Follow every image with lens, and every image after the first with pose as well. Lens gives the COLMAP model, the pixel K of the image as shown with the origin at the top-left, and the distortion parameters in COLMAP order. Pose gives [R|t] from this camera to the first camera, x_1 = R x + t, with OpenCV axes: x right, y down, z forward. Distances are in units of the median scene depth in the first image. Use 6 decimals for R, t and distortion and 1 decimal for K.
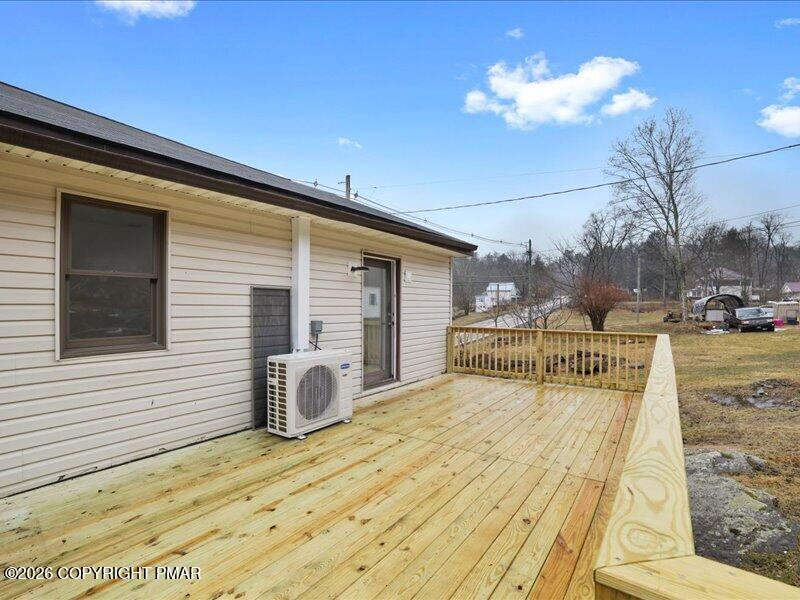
lens RADIAL K [[383.6, 0, 396.7], [0, 383.6, 303.1], [0, 0, 1]] dist [-0.003989, -0.000072]
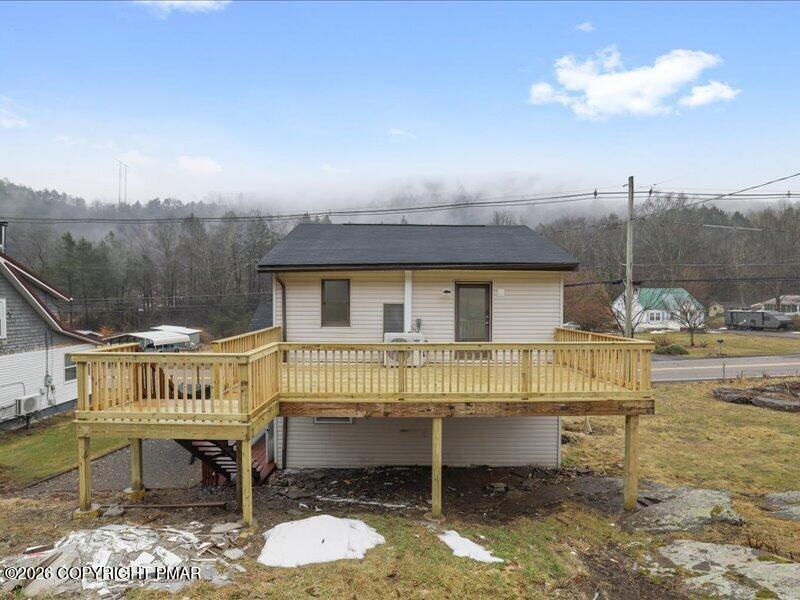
lens RADIAL K [[383.6, 0, 396.7], [0, 383.6, 303.1], [0, 0, 1]] dist [-0.003989, -0.000072]
pose [[0.611879, -0.006219, -0.790927, 1.416494], [0.002615, 0.999980, -0.005839, -0.028663], [0.790947, 0.001505, 0.611883, -0.363881]]
